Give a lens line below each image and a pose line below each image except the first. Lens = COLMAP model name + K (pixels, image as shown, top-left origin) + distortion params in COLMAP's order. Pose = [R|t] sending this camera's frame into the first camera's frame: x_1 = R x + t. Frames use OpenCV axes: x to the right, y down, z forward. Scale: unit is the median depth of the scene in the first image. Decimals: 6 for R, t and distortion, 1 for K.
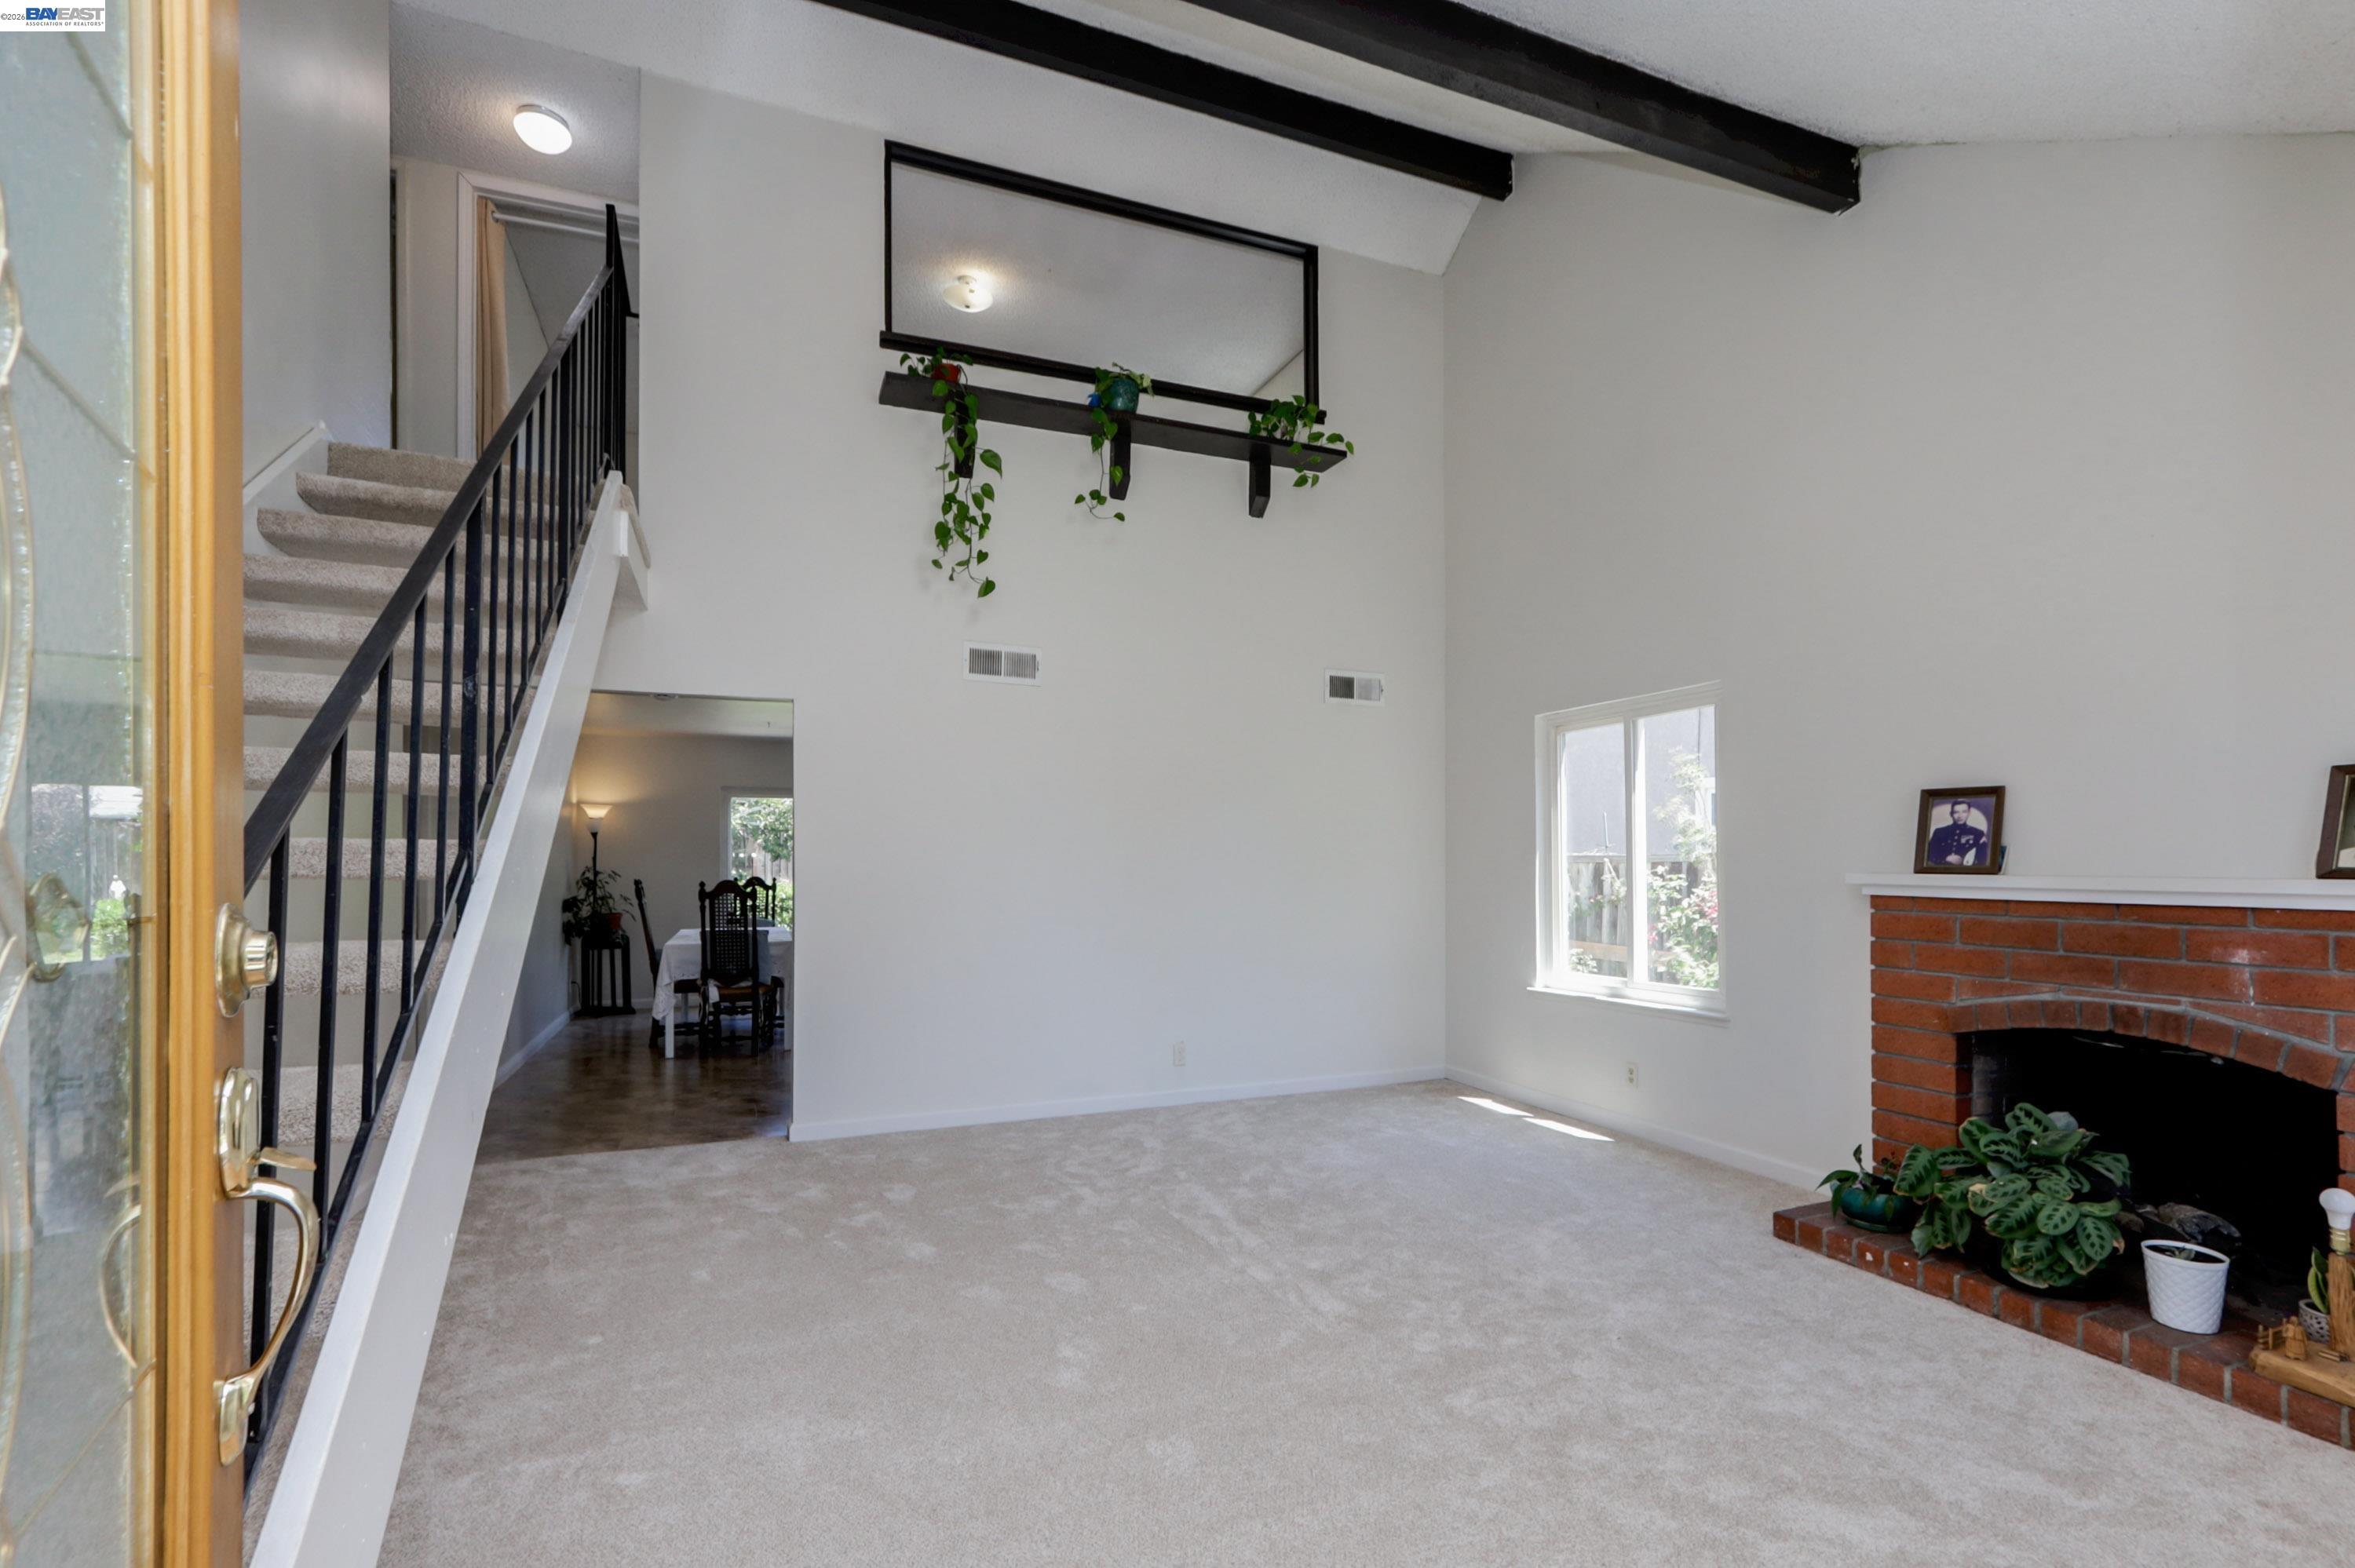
lens RADIAL K [[1075.2, 0, 1196.7], [0, 1075.2, 849.8], [0, 0, 1]] dist [-0.000709, 0.000573]
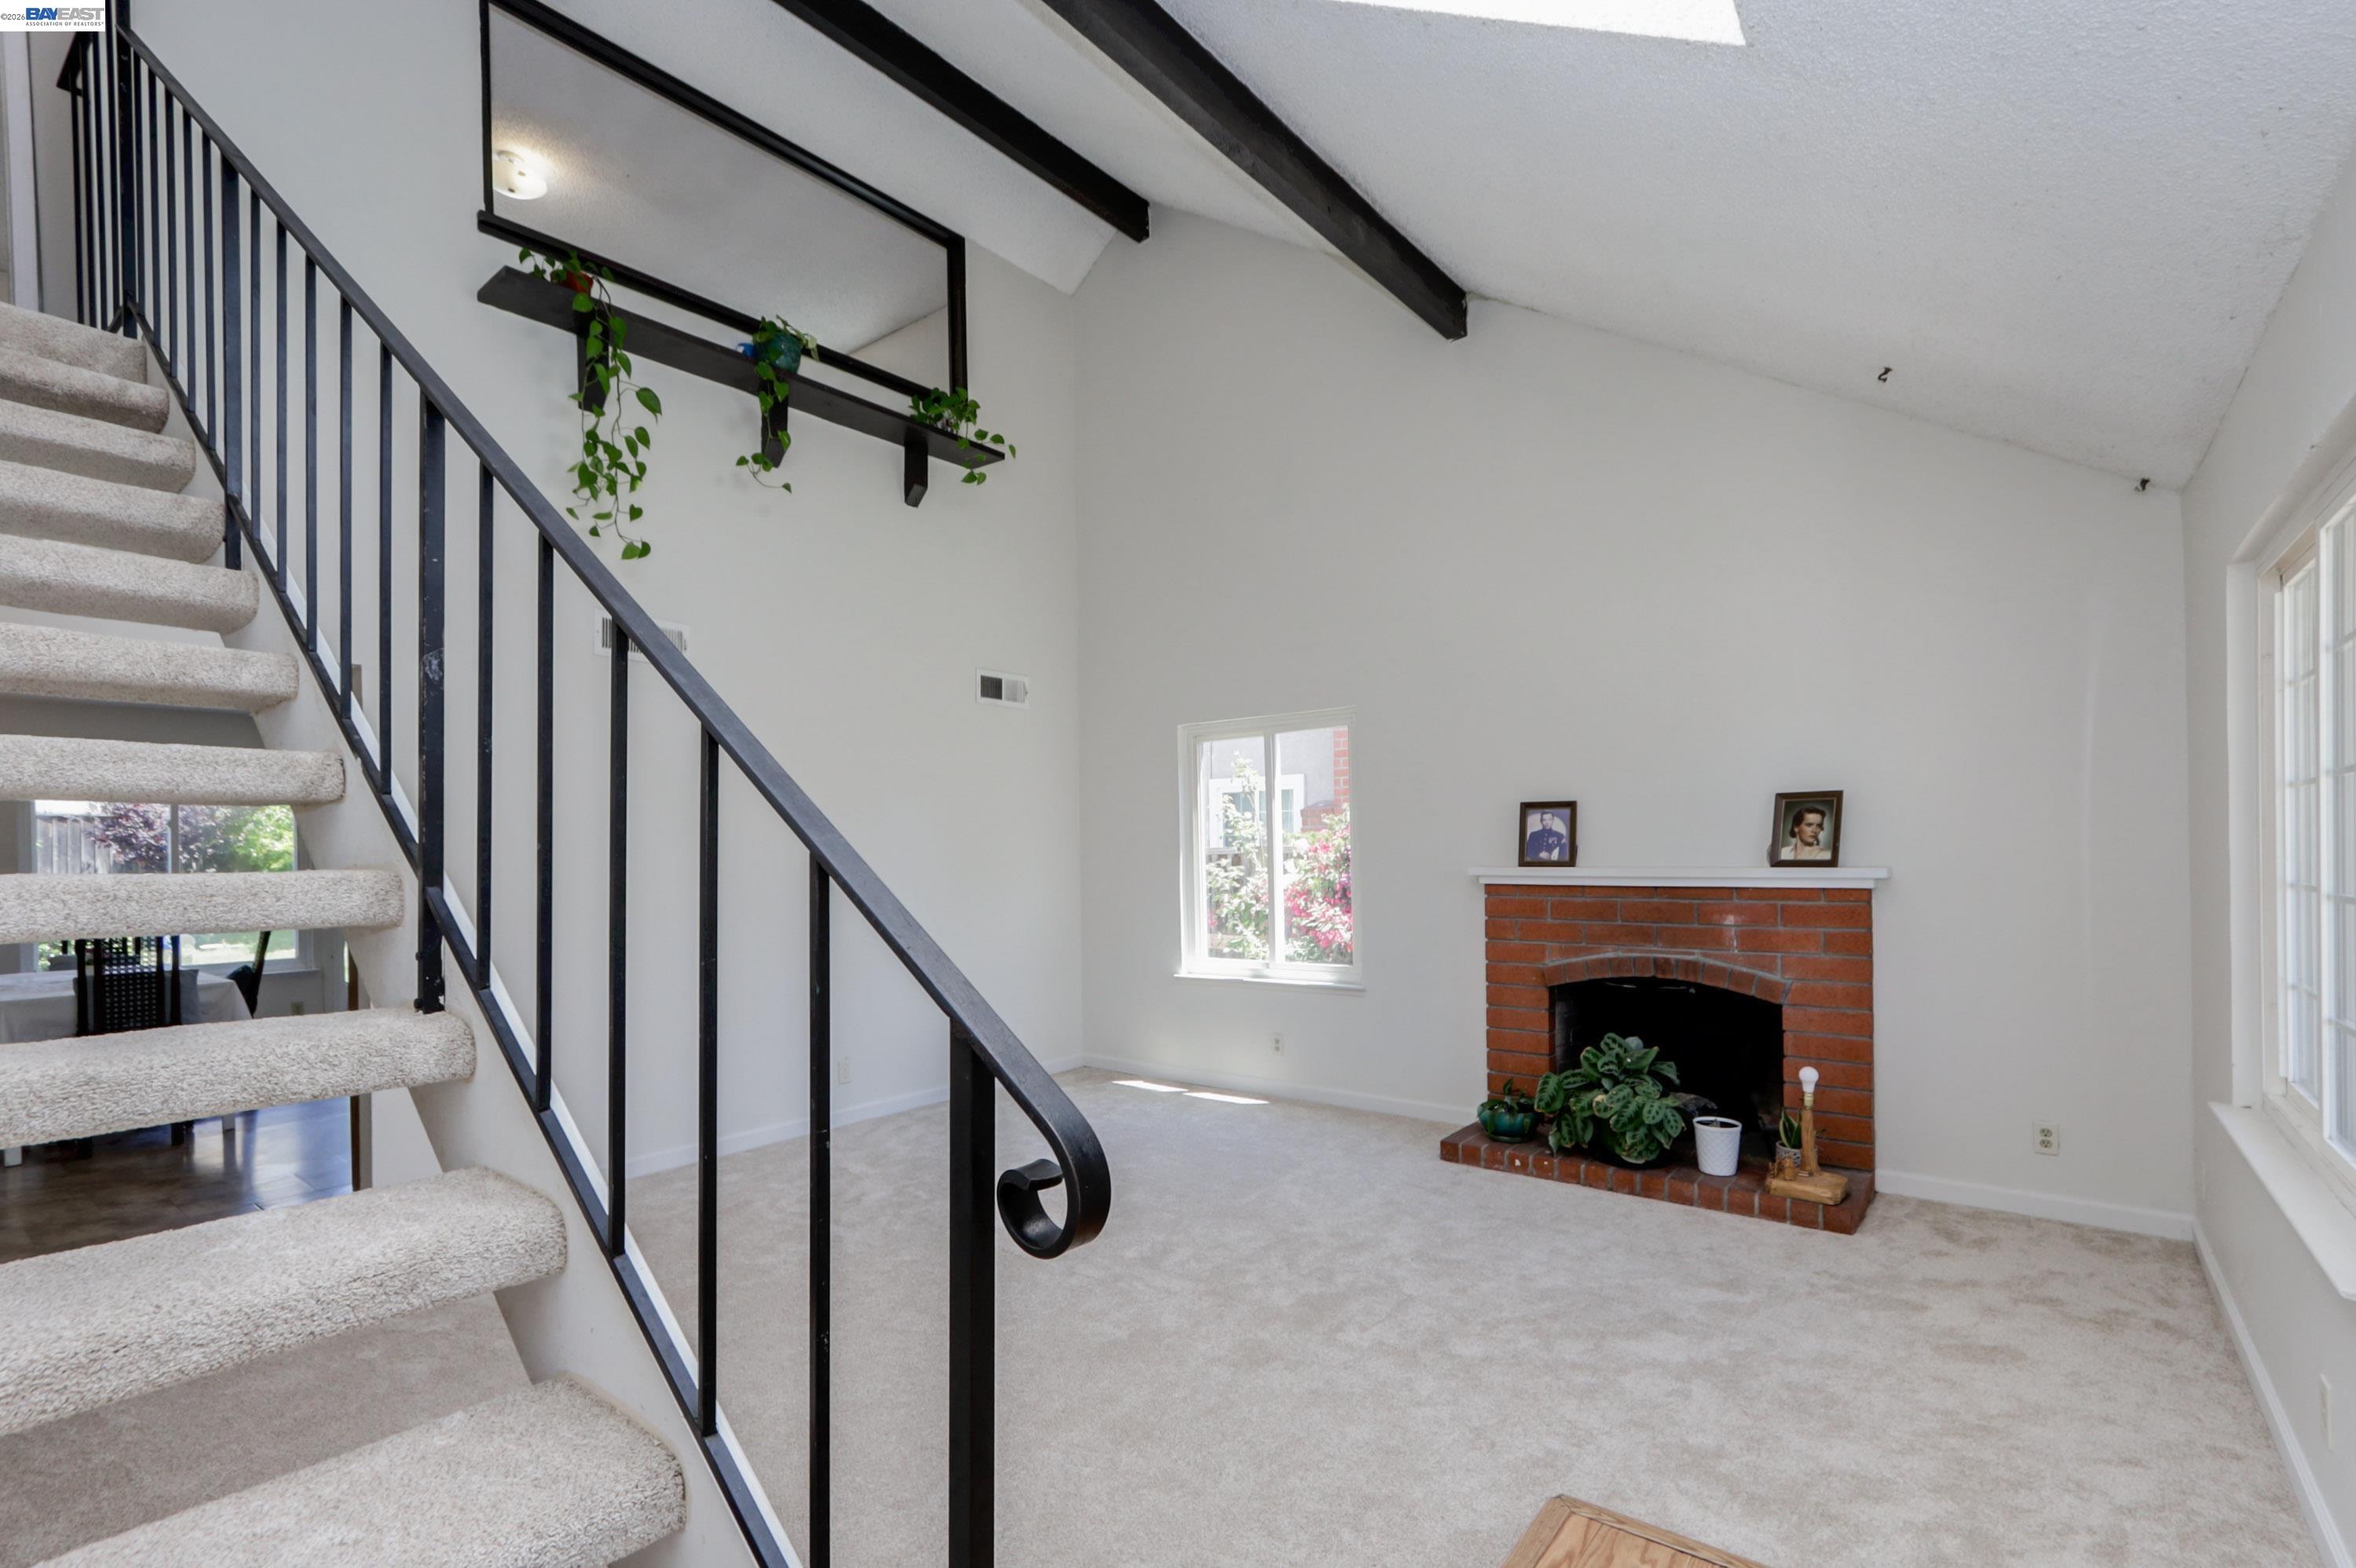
lens RADIAL K [[1075.7, 0, 1197.2], [0, 1075.7, 849.8], [0, 0, 1]] dist [-0.000709, 0.000573]
pose [[0.869819, -0.013458, 0.493187, -0.305655], [0.008633, 0.999890, 0.012059, -0.016848], [-0.493295, -0.006231, 0.869839, 0.053168]]
